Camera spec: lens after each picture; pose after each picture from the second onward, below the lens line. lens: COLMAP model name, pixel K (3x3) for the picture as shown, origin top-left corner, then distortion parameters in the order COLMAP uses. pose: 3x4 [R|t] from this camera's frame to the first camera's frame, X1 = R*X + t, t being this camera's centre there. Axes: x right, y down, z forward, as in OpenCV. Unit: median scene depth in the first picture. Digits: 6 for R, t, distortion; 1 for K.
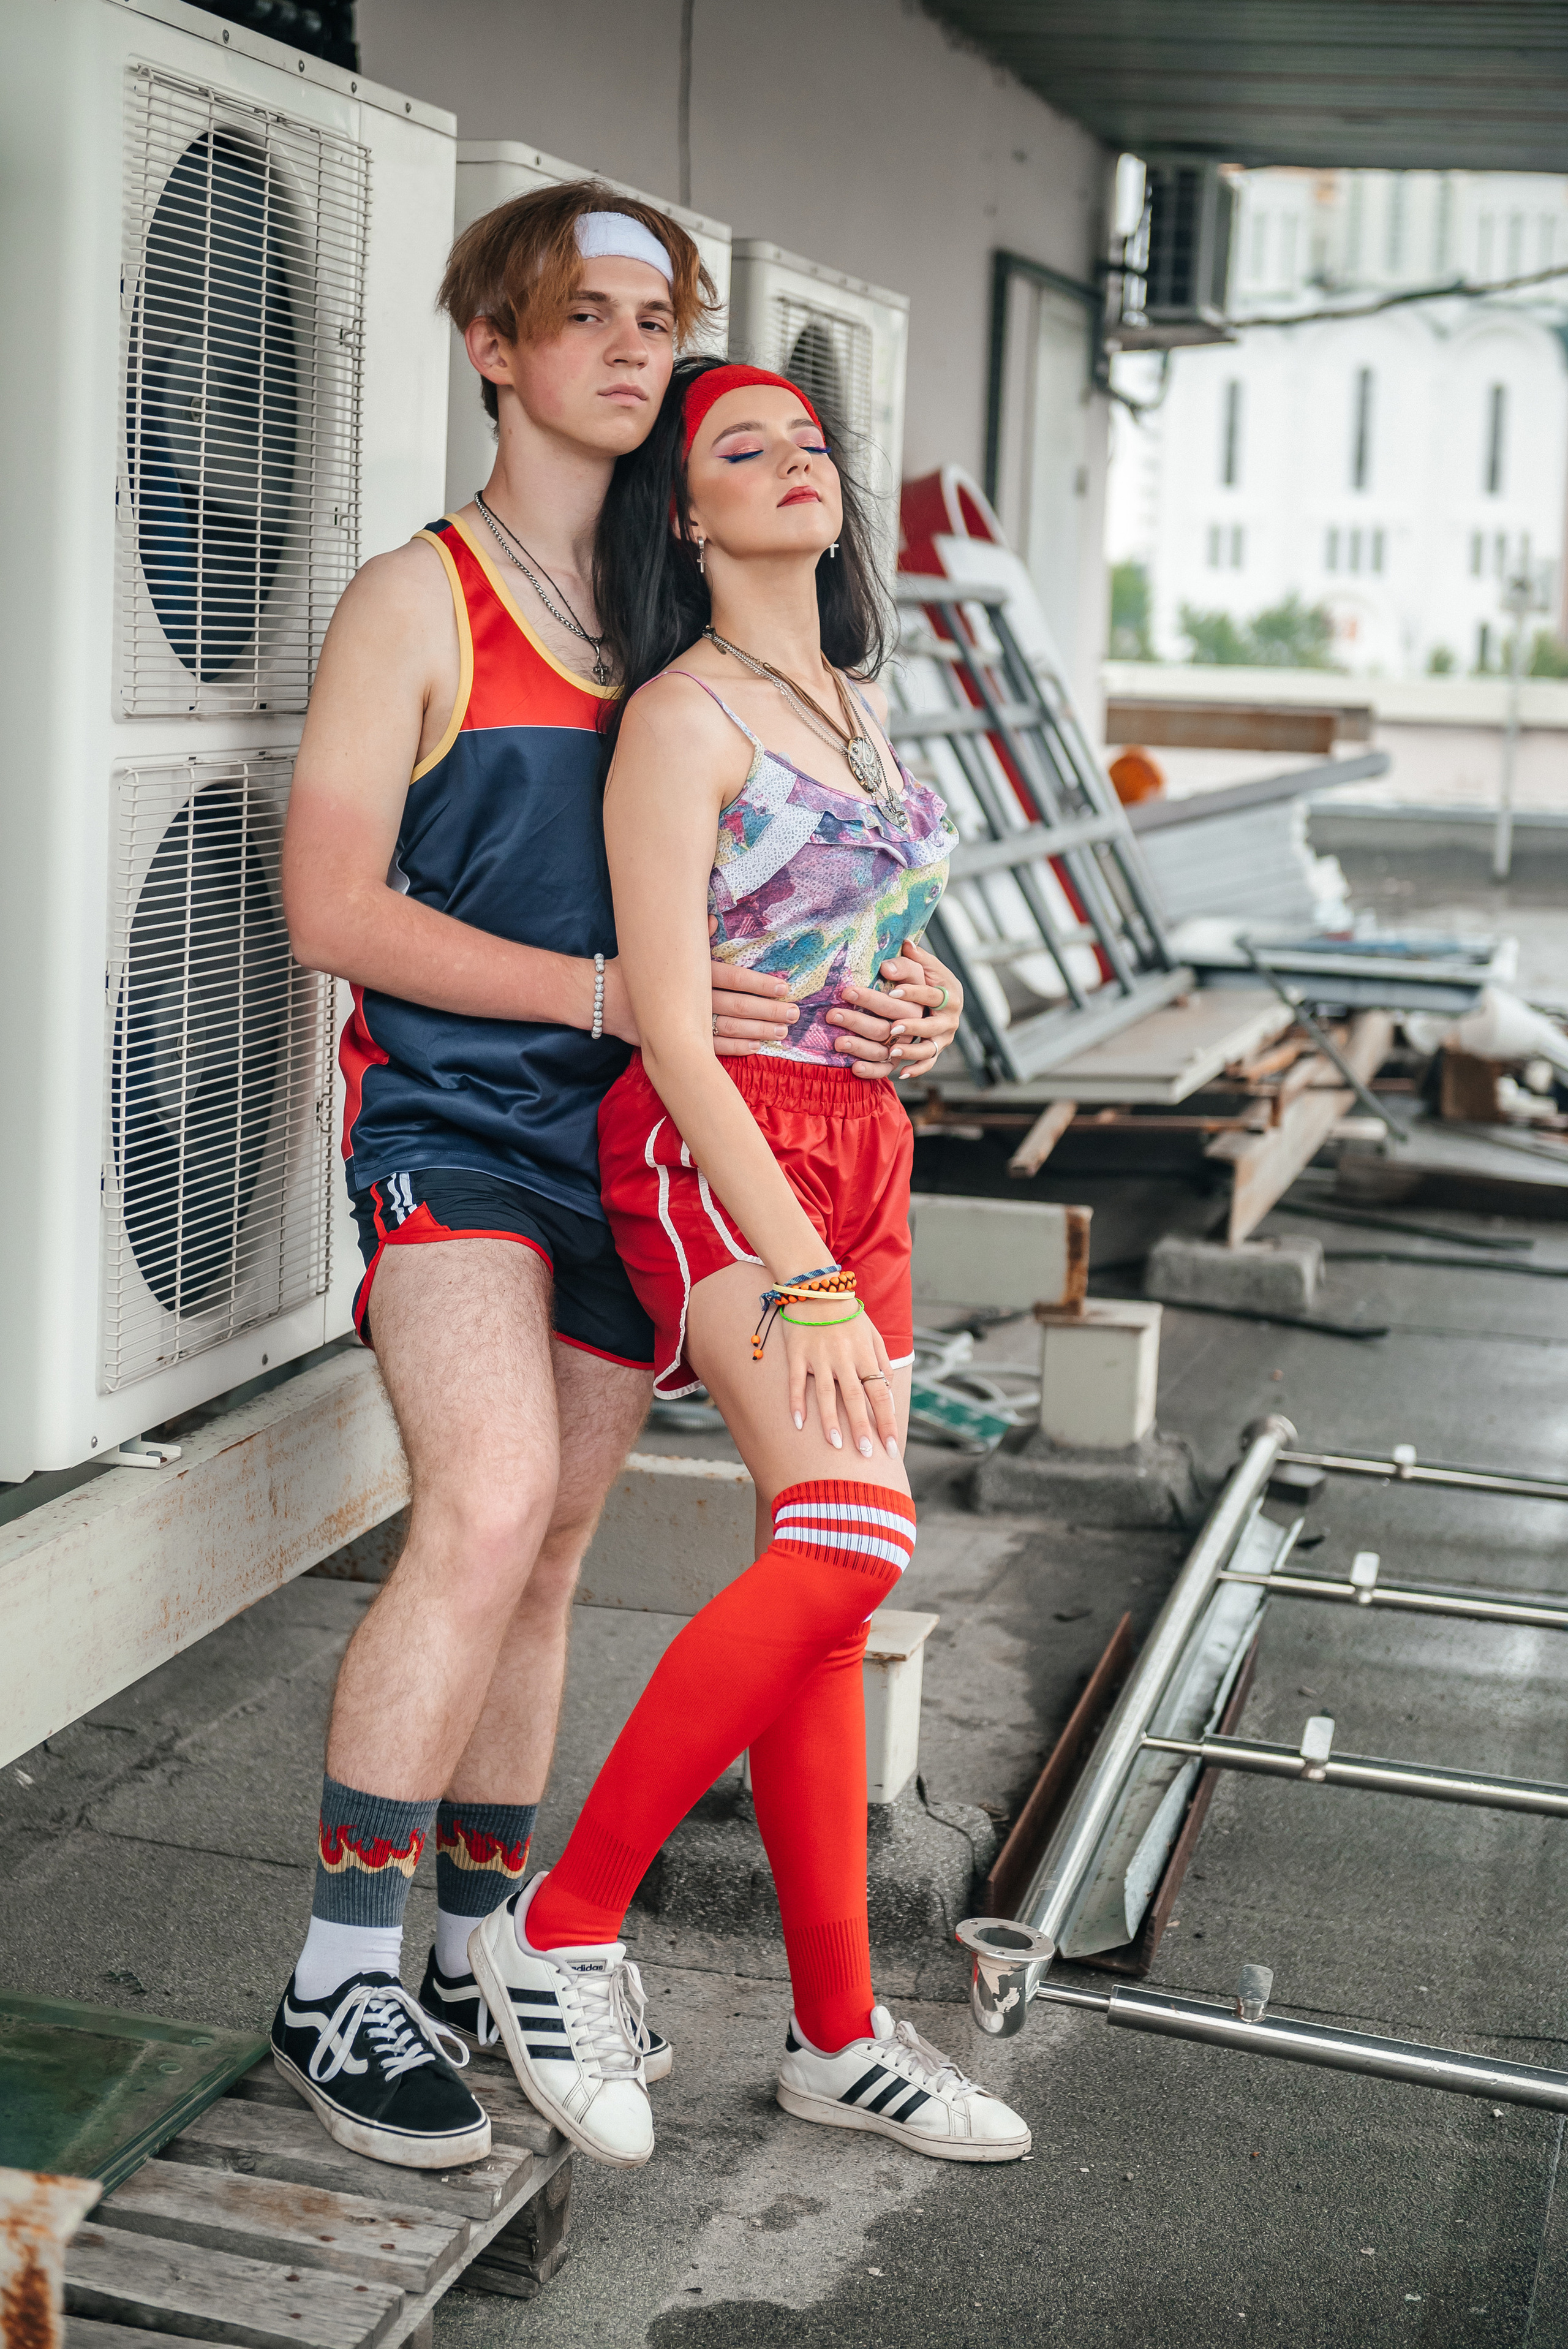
lens RADIAL K [[4046.1, 0, 744.5], [0, 4046.1, 1124.4], [0, 0, 1]] dist [-0.006831, 0.047891]
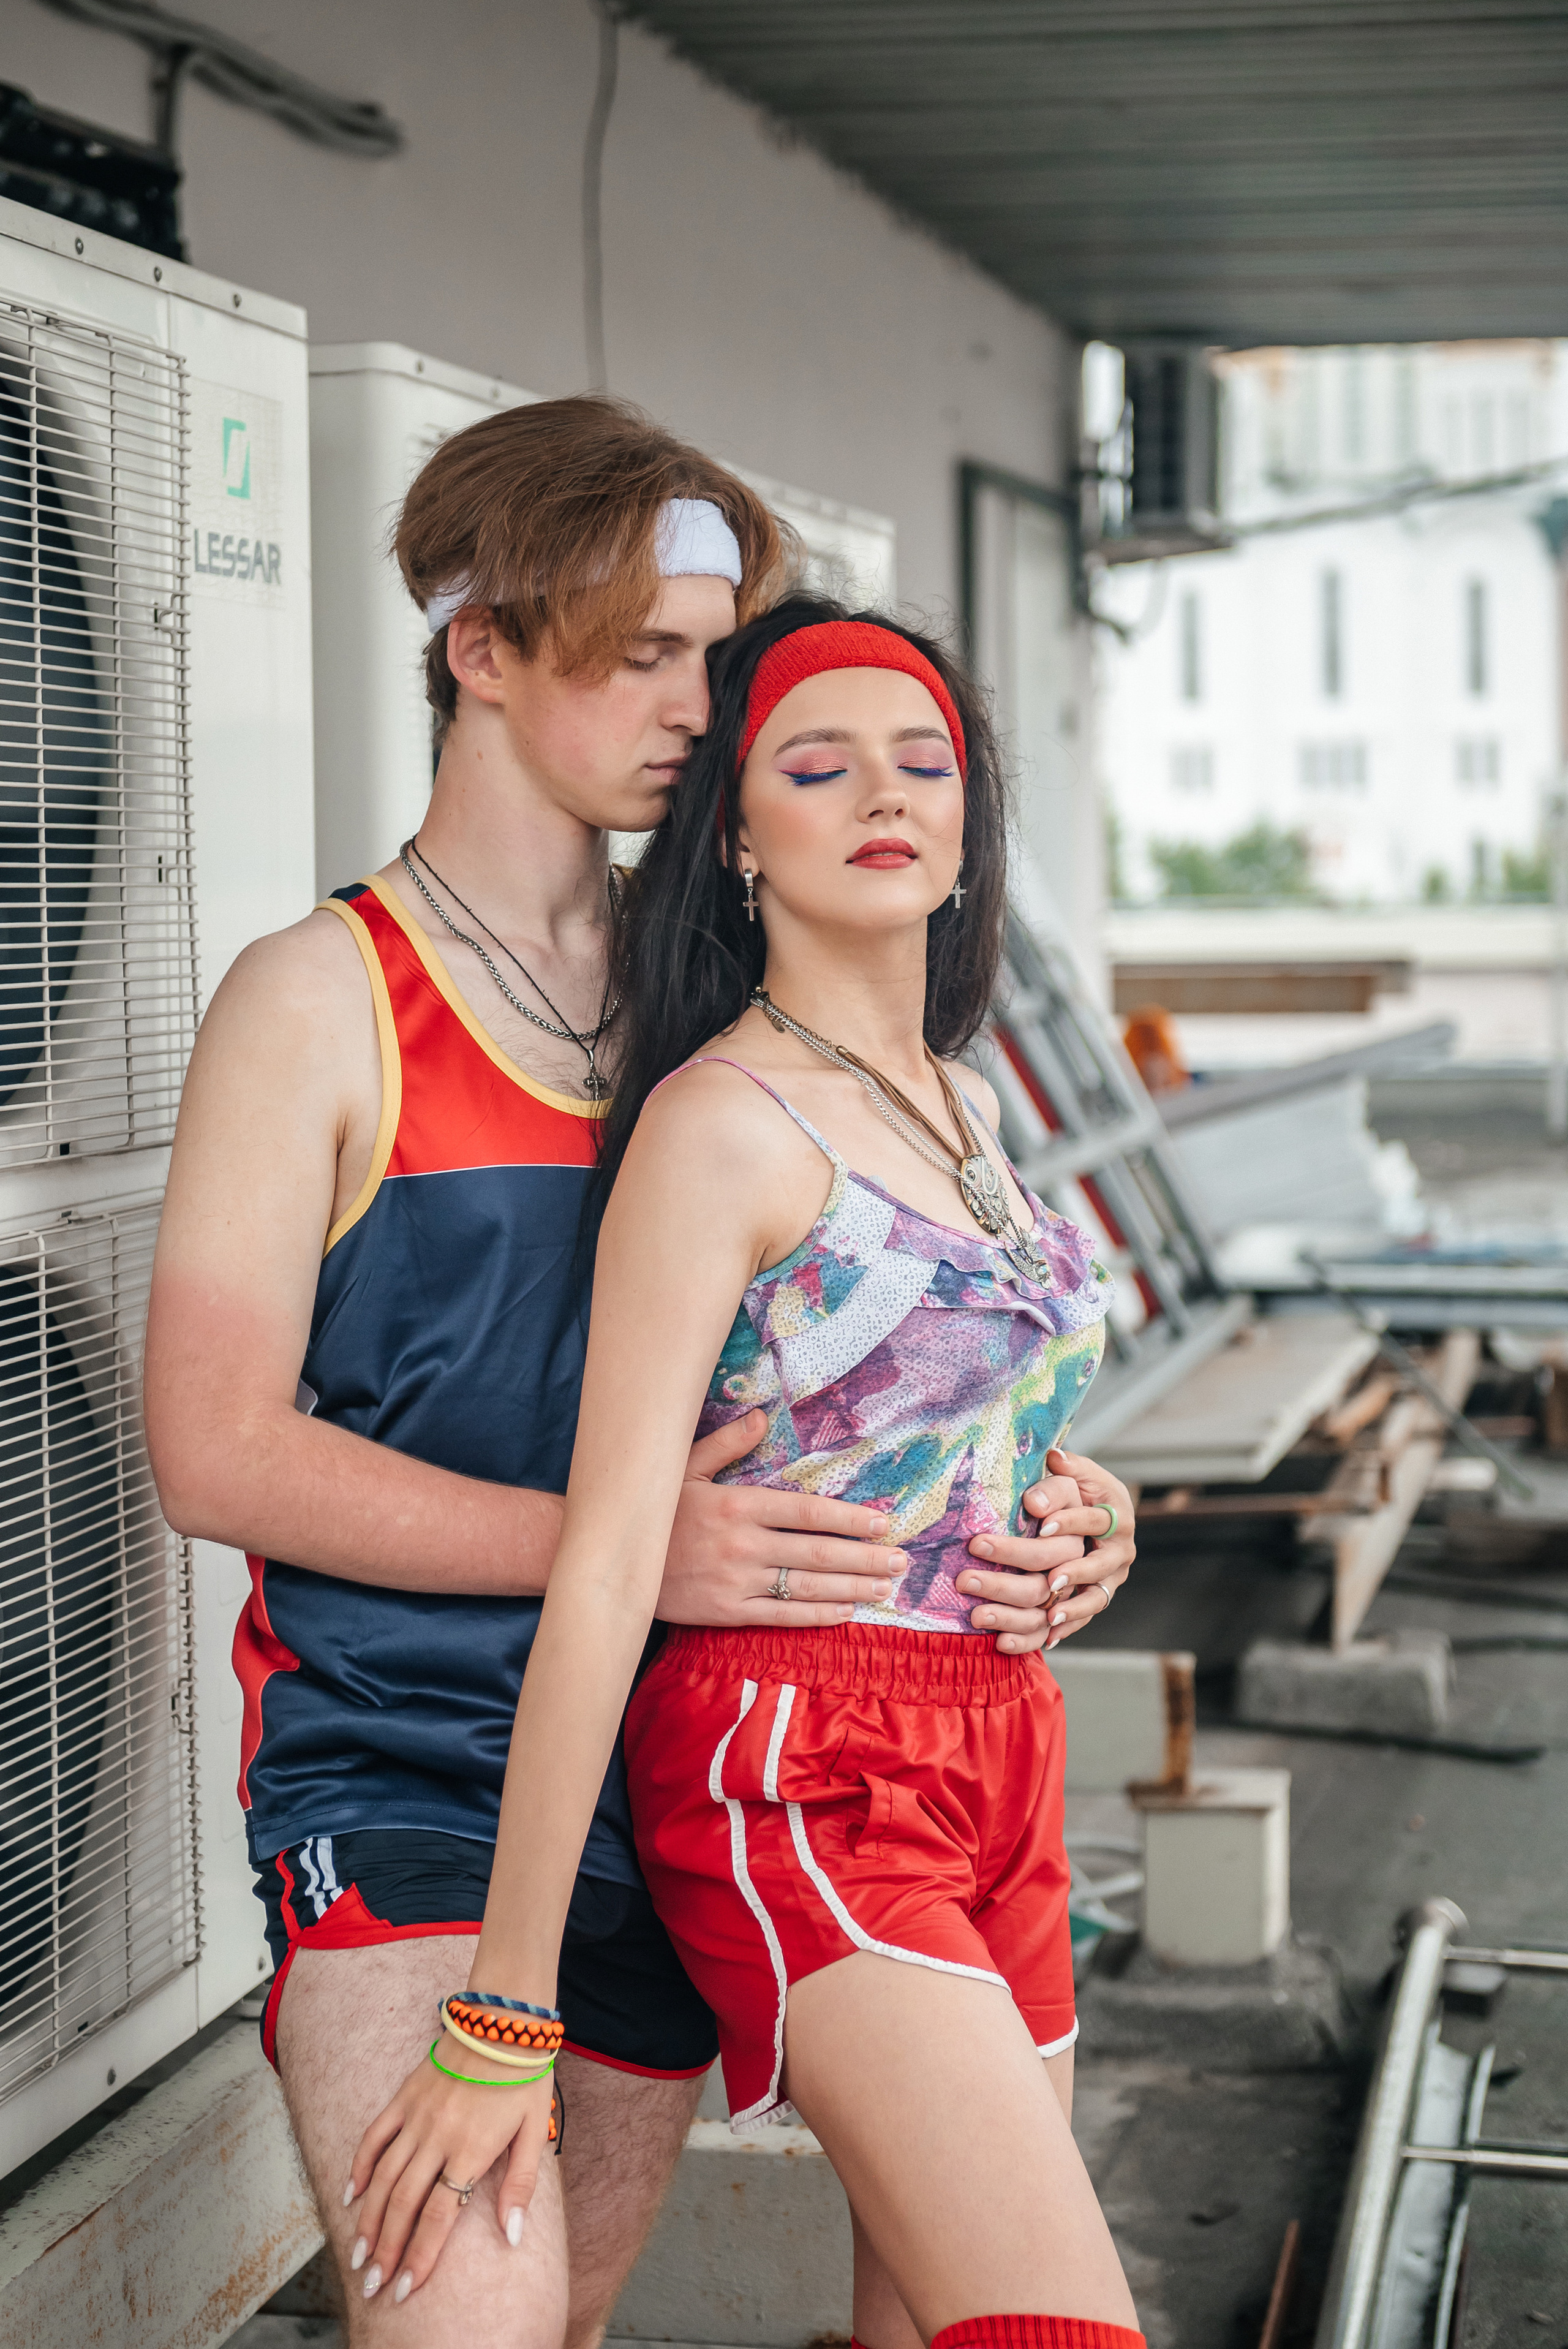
lens RADIAL K [[4397.6, 0, 697.1], [0, 4397.6, 1088.7], [0, 0, 1]] dist [-0.004557, 0.067661]
pose [[0.998574, -0.053299, 0.003128, -0.007172], [0.053383, 0.995772, -0.074761, -0.031346], [0.000870, 0.074822, 0.997197, 0.148441]]
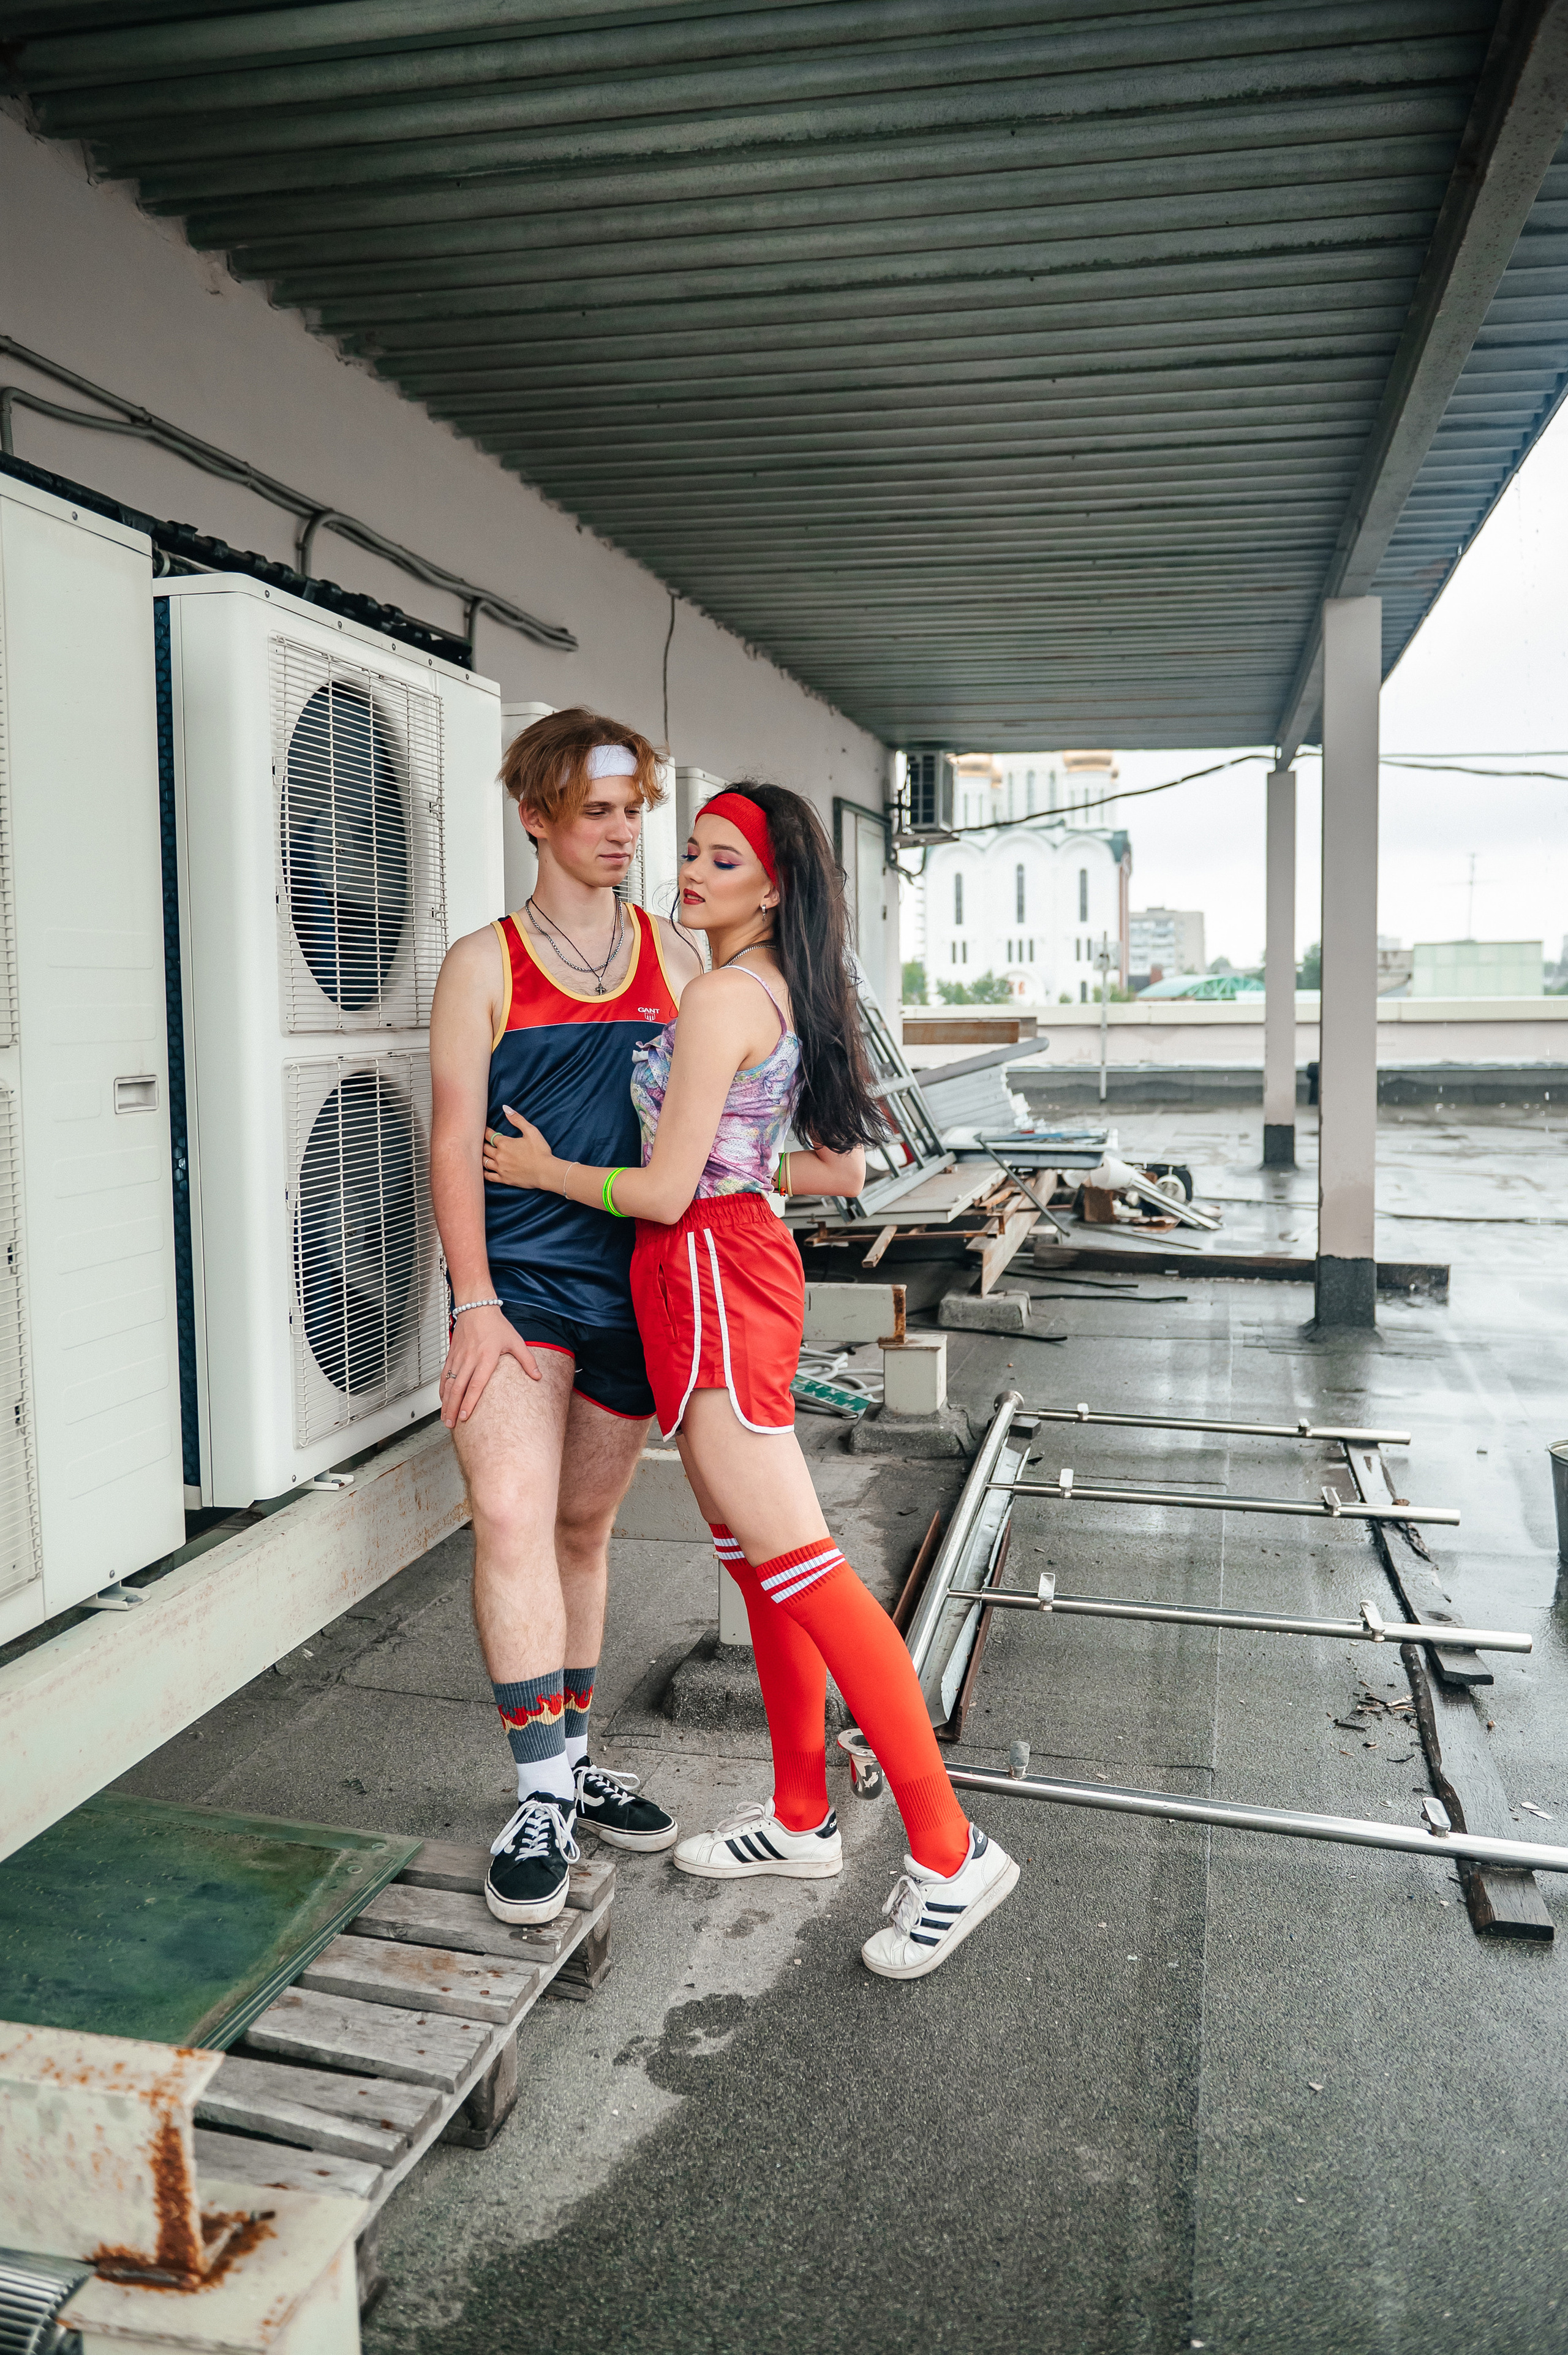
lens RADIAL K [[1919.7, 0, 769.1], [0, 1919.7, 1153.5], [0, 0, 1]] dist [-0.029015, -0.008188]
pose [[0.998489, -0.053246, 0.013621, 0.015051], [0.053790, 0.997614, -0.043277, -0.004700], [-0.011285, 0.043945, 0.998970, 0.128033]]
